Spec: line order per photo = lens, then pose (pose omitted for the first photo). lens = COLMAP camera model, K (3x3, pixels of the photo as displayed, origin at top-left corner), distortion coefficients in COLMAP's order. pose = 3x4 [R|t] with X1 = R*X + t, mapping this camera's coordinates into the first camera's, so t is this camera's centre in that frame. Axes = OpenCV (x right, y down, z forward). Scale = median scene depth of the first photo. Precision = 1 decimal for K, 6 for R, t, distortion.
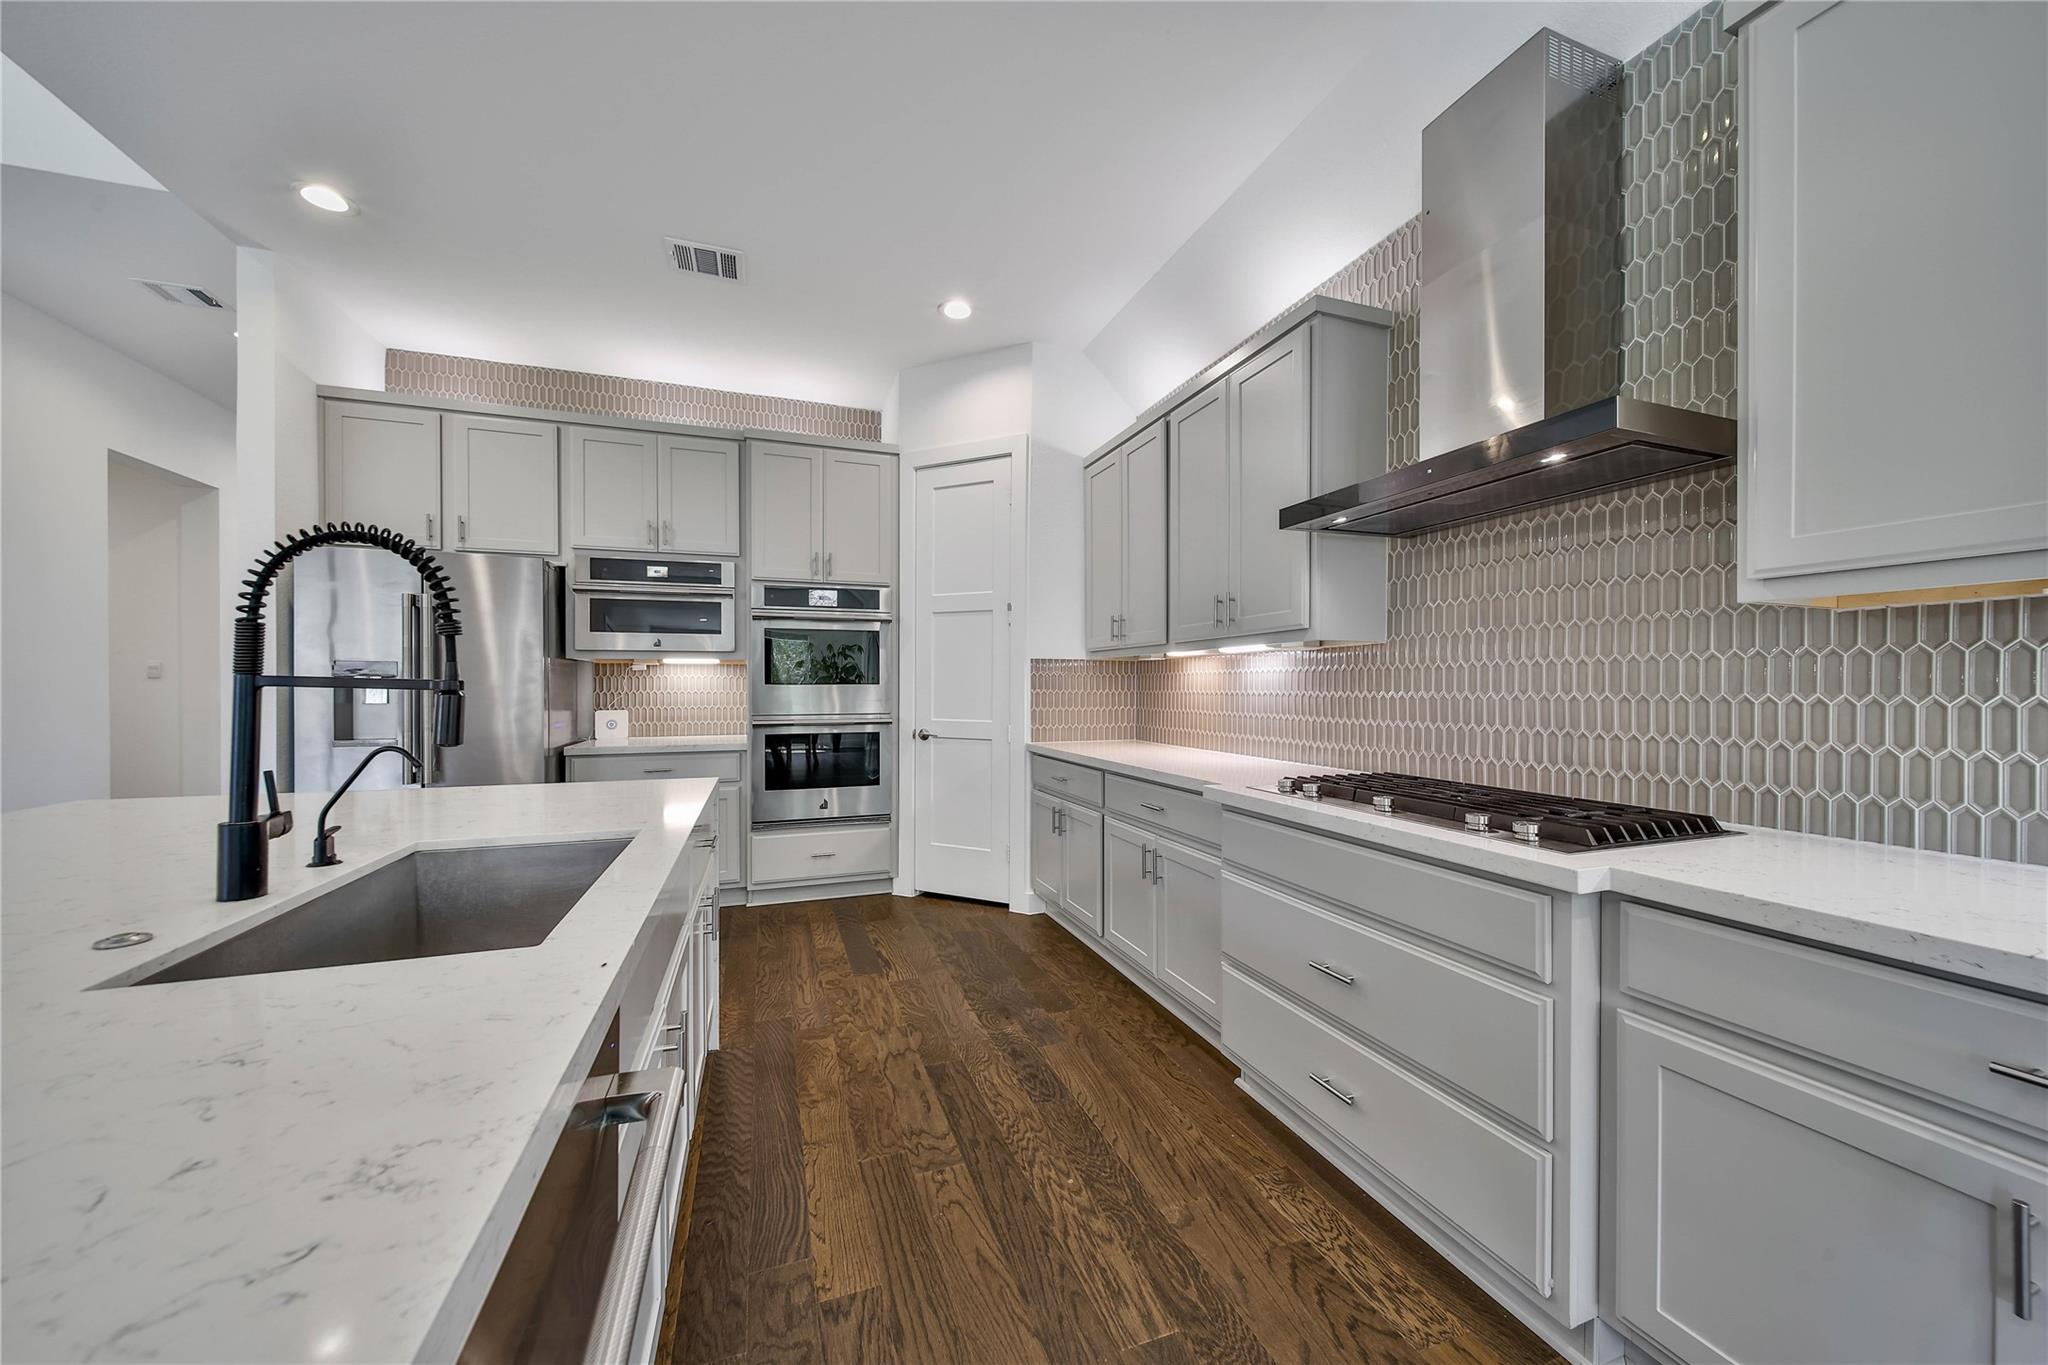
lens RADIAL K [[723.4, 0, 1021.4], [0, 723.4, 691.8], [0, 0, 1]] dist [0.000842, -0.001465]
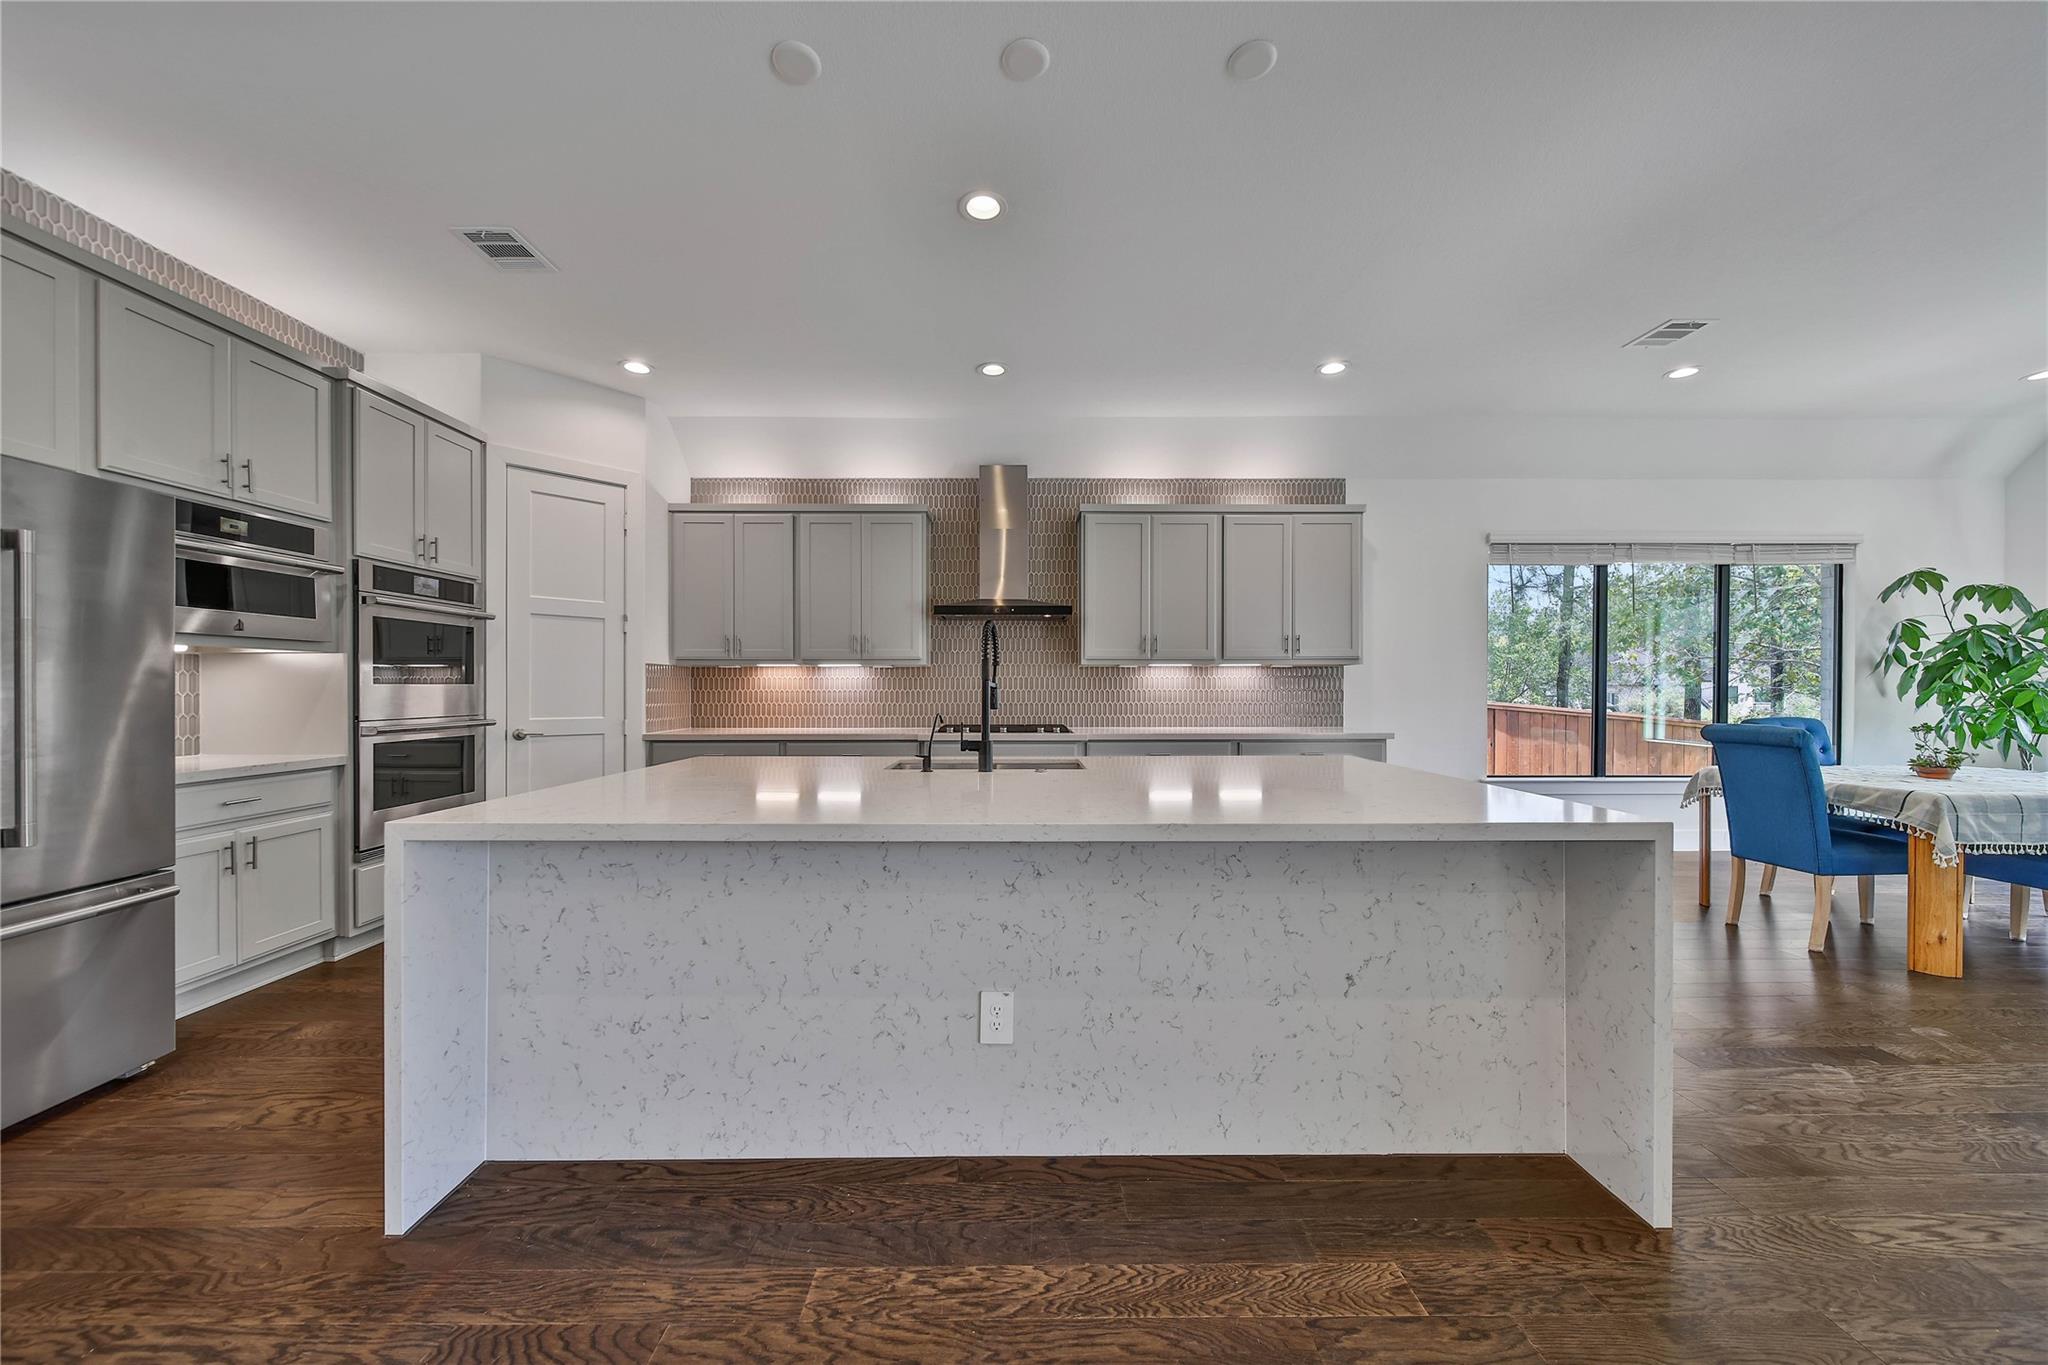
lens RADIAL K [[723.4, 0, 1021.4], [0, 723.4, 691.8], [0, 0, 1]] dist [0.000842, -0.001465]
pose [[0.327287, -0.004842, 0.944913, -0.949589], [0.006874, 0.999973, 0.002743, 0.002034], [-0.944900, 0.005598, 0.327311, 0.021840]]
